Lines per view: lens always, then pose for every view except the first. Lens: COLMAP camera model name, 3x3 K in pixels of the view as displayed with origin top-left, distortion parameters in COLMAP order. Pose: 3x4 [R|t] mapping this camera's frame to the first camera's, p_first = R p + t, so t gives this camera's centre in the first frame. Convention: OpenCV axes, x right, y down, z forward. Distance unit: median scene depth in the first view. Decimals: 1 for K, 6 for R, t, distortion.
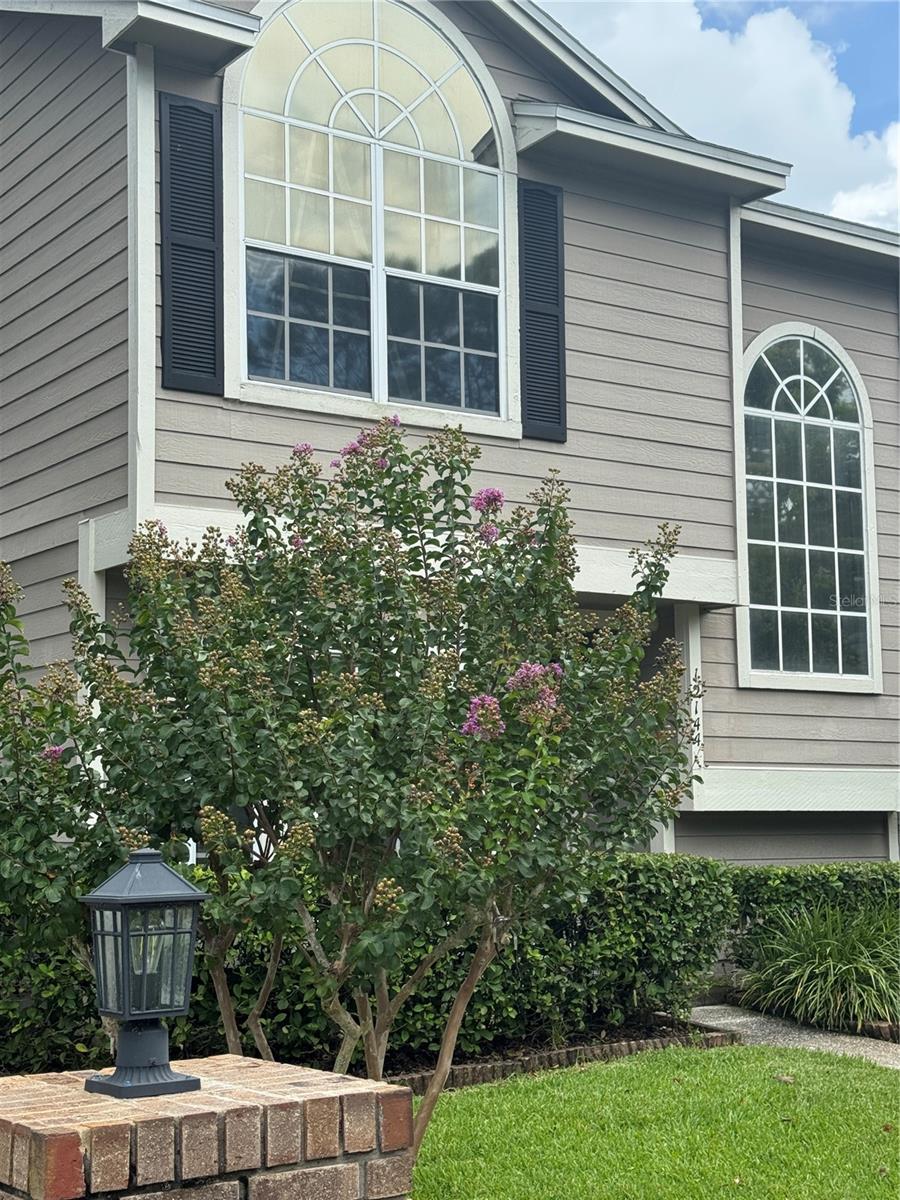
lens RADIAL K [[1783.8, 0, 465.5], [0, 1783.8, 603.3], [0, 0, 1]] dist [0.184761, -0.181716]
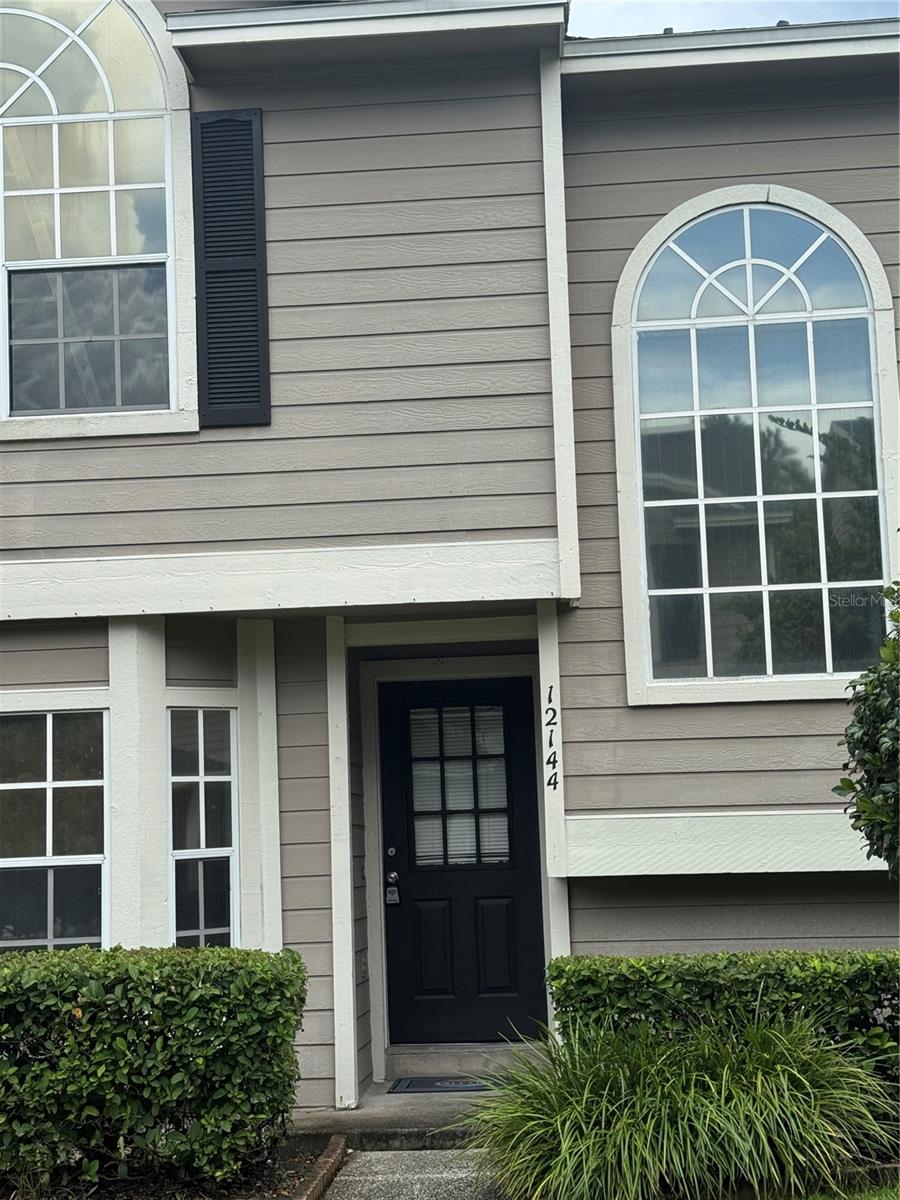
lens RADIAL K [[1783.8, 0, 465.5], [0, 1783.8, 603.3], [0, 0, 1]] dist [0.184761, -0.181716]
pose [[0.774072, -0.102521, -0.624742, 0.616203], [0.099581, 0.994234, -0.039771, 0.030267], [0.625217, -0.031427, 0.779818, 0.428236]]
